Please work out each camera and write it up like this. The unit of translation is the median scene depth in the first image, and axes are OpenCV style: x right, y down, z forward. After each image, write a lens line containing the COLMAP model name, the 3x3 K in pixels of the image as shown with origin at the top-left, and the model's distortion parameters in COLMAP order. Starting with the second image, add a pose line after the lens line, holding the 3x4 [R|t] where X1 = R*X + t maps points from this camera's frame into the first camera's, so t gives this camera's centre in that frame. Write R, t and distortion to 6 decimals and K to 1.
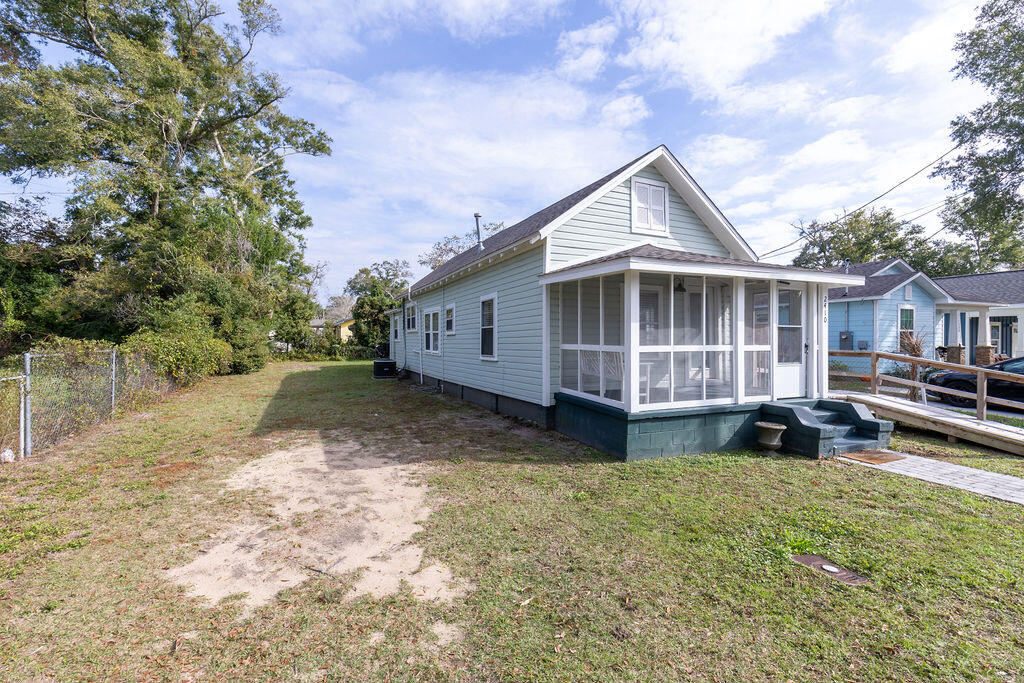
lens RADIAL K [[468.6, 0, 510.1], [0, 468.6, 340.3], [0, 0, 1]] dist [-0.000937, -0.000085]
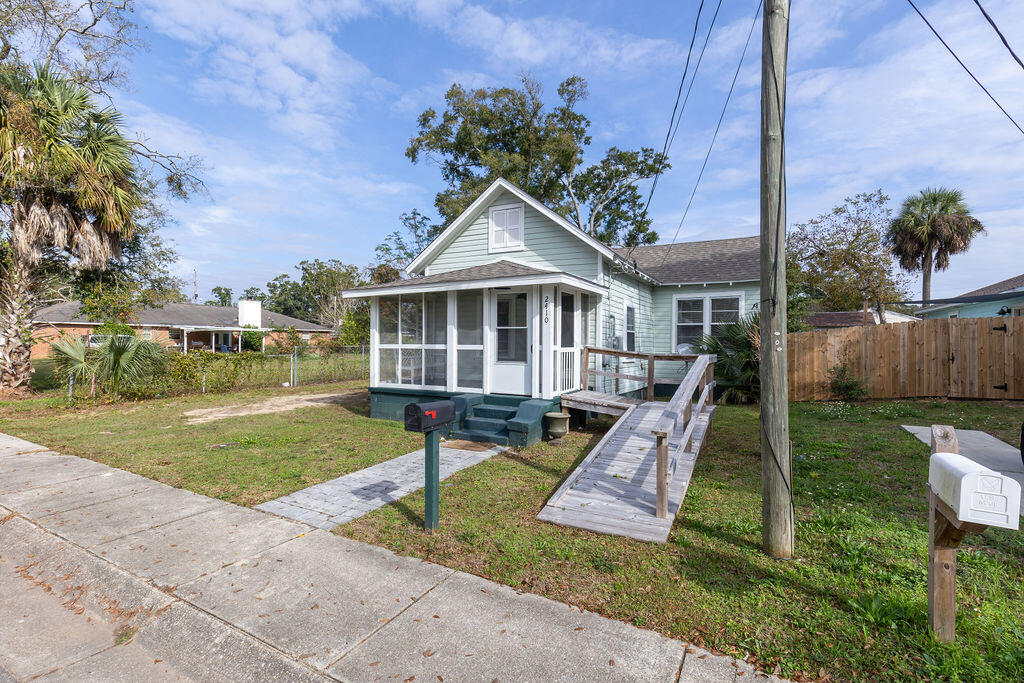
lens RADIAL K [[468.6, 0, 509.1], [0, 468.6, 343.9], [0, 0, 1]] dist [-0.000937, -0.000085]
pose [[0.599375, 0.001926, -0.800466, 1.506423], [-0.002084, 0.999997, 0.000846, 0.007011], [0.800466, 0.001161, 0.599377, 0.359228]]
